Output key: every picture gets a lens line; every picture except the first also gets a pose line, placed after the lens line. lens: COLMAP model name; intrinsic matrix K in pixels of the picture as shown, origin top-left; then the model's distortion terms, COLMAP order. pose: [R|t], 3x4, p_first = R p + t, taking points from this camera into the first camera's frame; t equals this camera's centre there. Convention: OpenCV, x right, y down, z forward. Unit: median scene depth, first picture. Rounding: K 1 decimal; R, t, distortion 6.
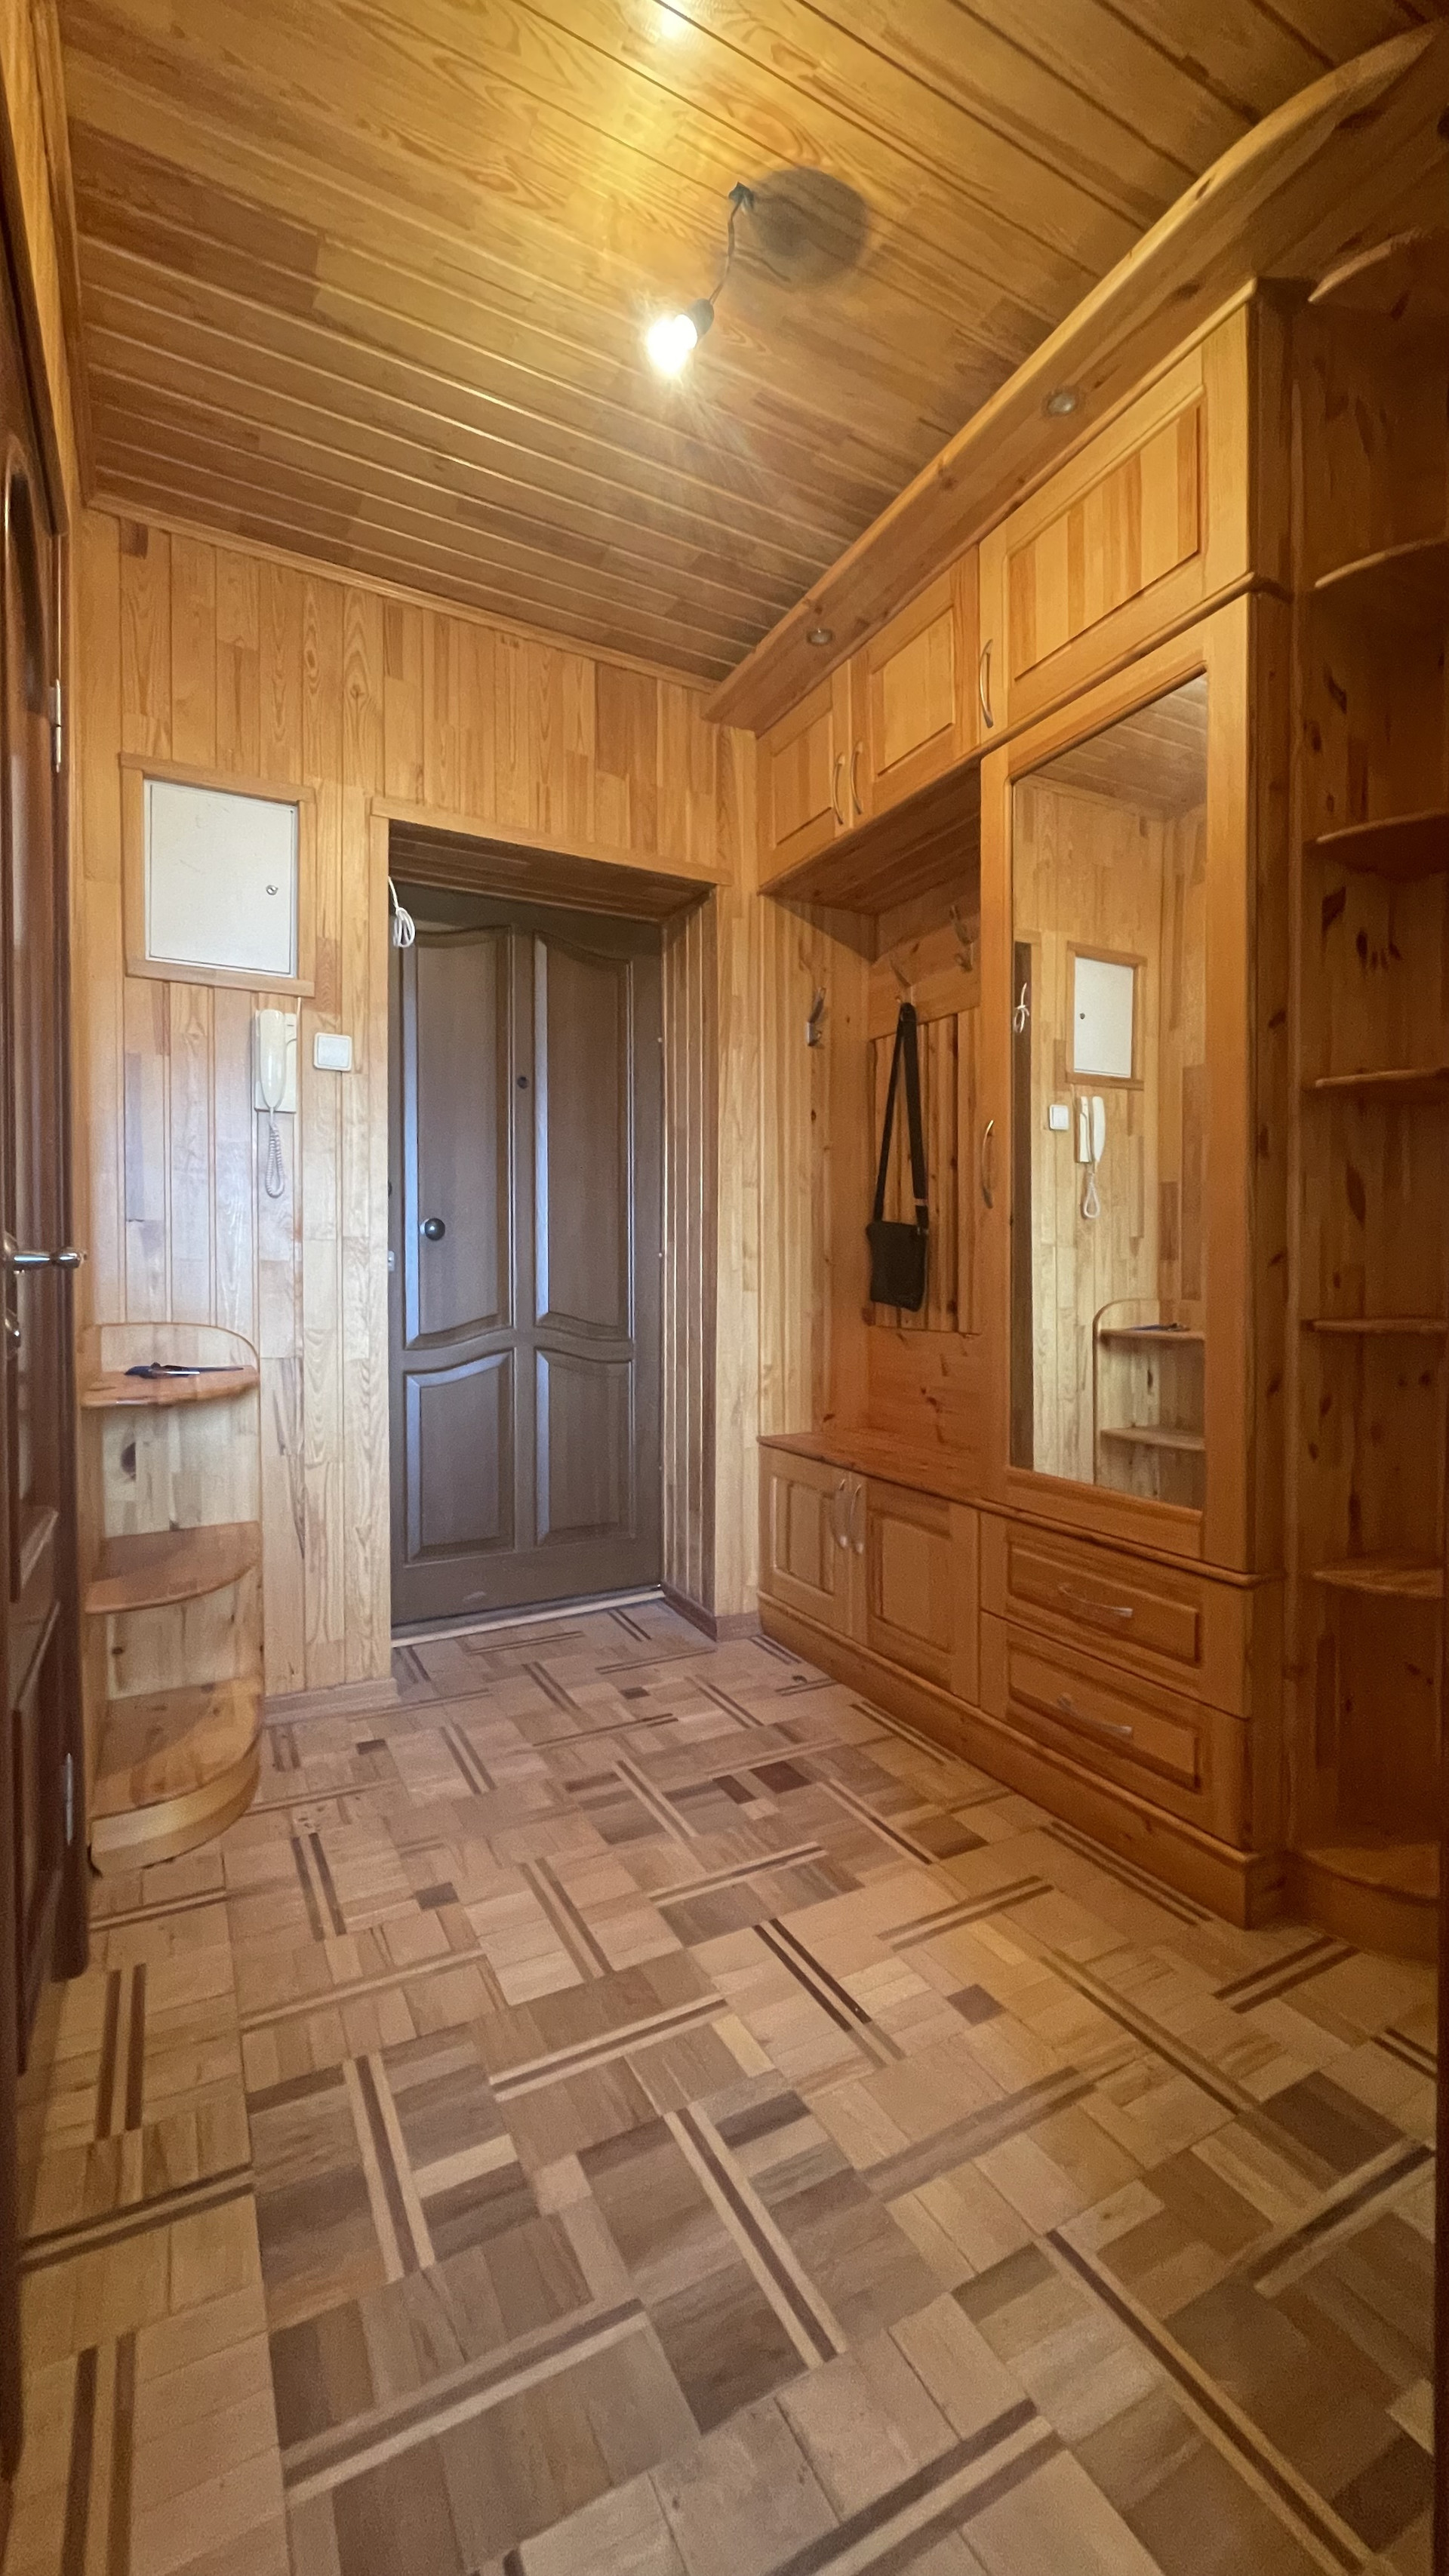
lens RADIAL K [[1043.3, 0, 728.9], [0, 1043.3, 1279.0], [0, 0, 1]] dist [-0.001818, -0.000648]
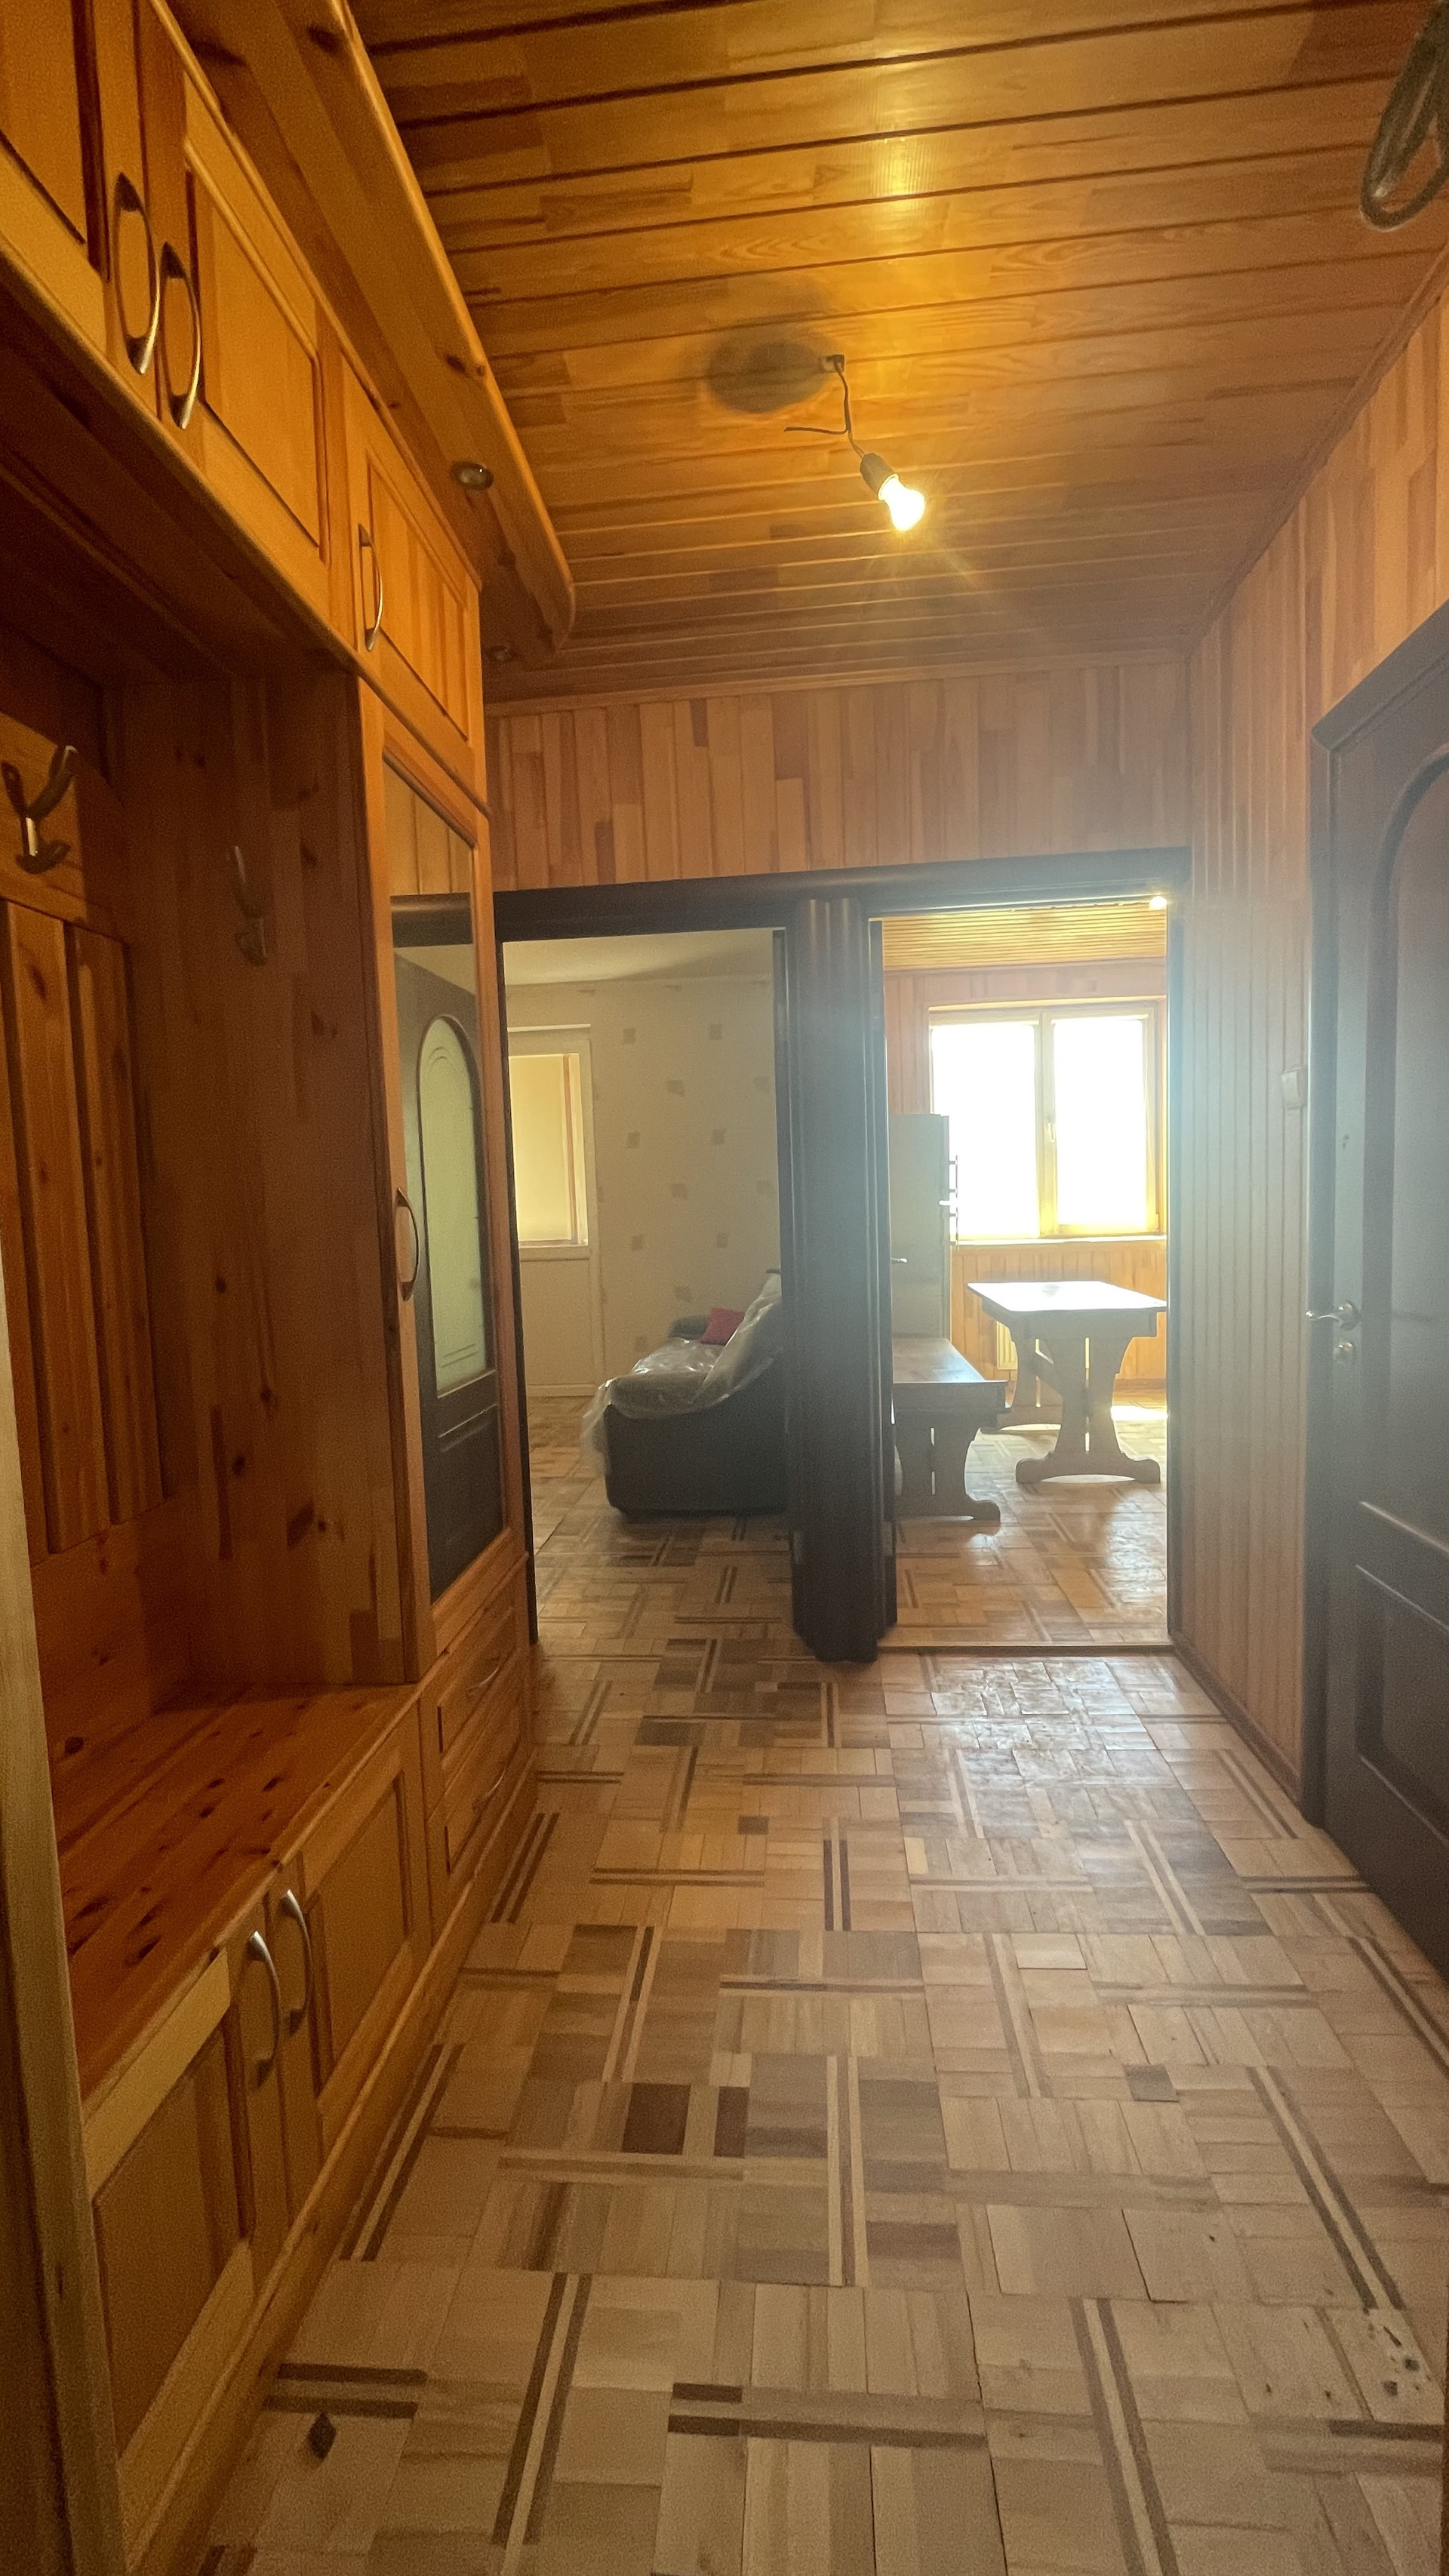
lens RADIAL K [[1043.3, 0, 727.6], [0, 1043.3, 1280.1], [0, 0, 1]] dist [-0.001818, -0.000648]
pose [[-0.839025, -0.015205, 0.543881, -0.399193], [0.041024, 0.994996, 0.091103, -0.159310], [-0.542545, 0.098750, -0.834202, 1.652207]]
